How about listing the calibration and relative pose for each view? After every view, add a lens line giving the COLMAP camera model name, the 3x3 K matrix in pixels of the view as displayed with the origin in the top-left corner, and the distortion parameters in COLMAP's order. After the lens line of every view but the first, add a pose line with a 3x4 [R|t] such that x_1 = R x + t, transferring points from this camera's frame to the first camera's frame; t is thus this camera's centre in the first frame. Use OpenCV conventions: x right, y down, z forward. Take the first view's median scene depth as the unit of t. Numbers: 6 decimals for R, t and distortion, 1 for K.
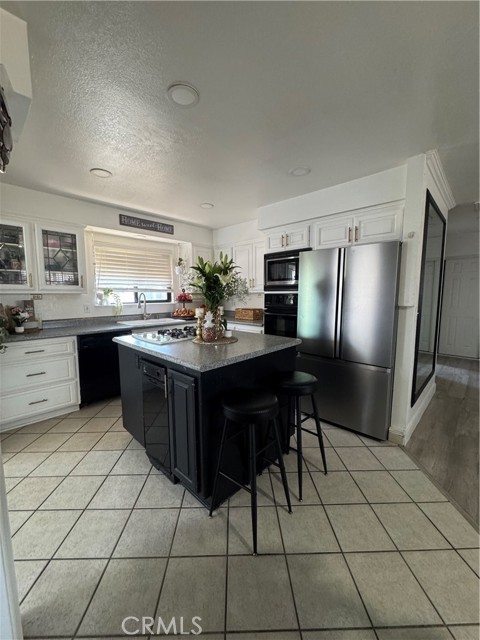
lens RADIAL K [[255.4, 0, 242.0], [0, 255.4, 319.5], [0, 0, 1]] dist [-0.002641, -0.000442]
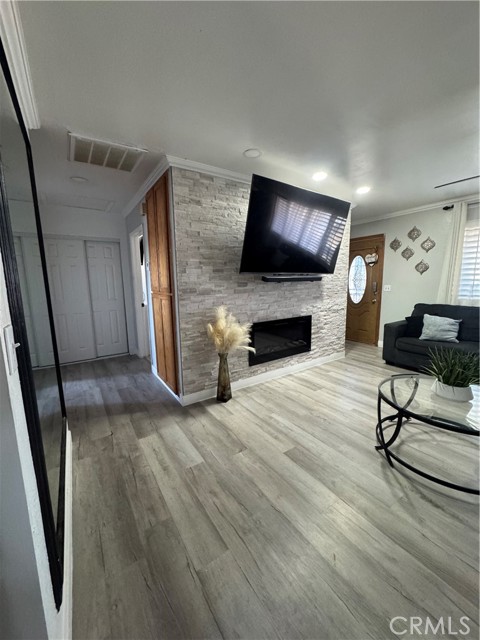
lens RADIAL K [[255.4, 0, 240.4], [0, 255.4, 321.0], [0, 0, 1]] dist [-0.002641, -0.000442]
pose [[0.220803, -0.154336, 0.963030, 0.375412], [0.119264, 0.984263, 0.130394, -0.046823], [-0.967999, 0.086063, 0.235735, 0.541998]]
